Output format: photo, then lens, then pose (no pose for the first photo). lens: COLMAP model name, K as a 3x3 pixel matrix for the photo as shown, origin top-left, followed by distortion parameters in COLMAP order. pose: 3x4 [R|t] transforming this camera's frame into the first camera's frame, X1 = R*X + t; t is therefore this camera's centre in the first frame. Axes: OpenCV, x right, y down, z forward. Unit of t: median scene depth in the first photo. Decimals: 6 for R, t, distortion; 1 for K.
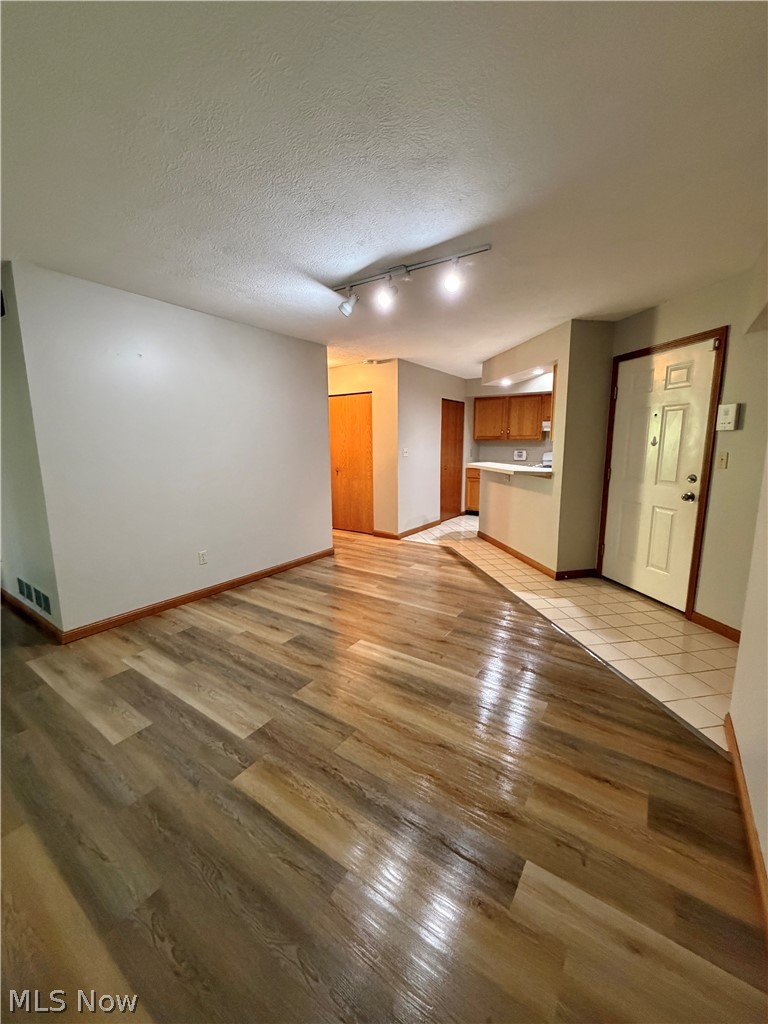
lens RADIAL K [[406.6, 0, 384.2], [0, 406.6, 508.9], [0, 0, 1]] dist [-0.008284, 0.004407]
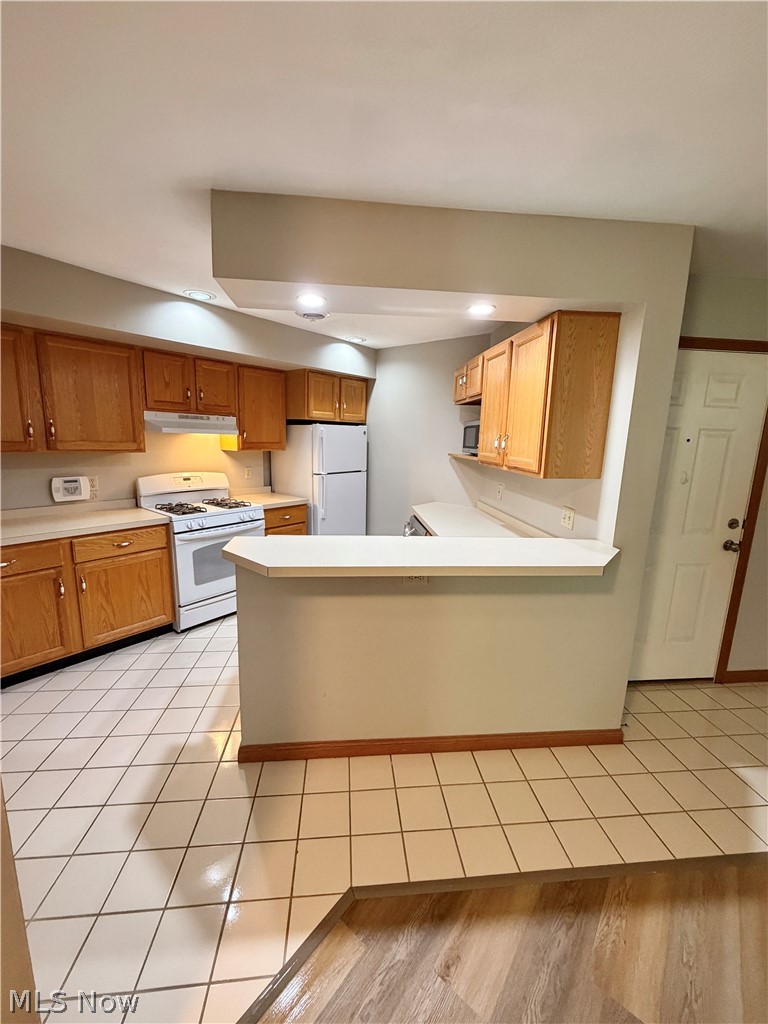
lens RADIAL K [[406.6, 0, 385.6], [0, 406.6, 514.4], [0, 0, 1]] dist [-0.008284, 0.004407]
pose [[0.080650, -0.181528, 0.980073, -0.086285], [0.135363, 0.976161, 0.169665, -0.326210], [-0.987508, 0.118982, 0.103300, 1.603536]]
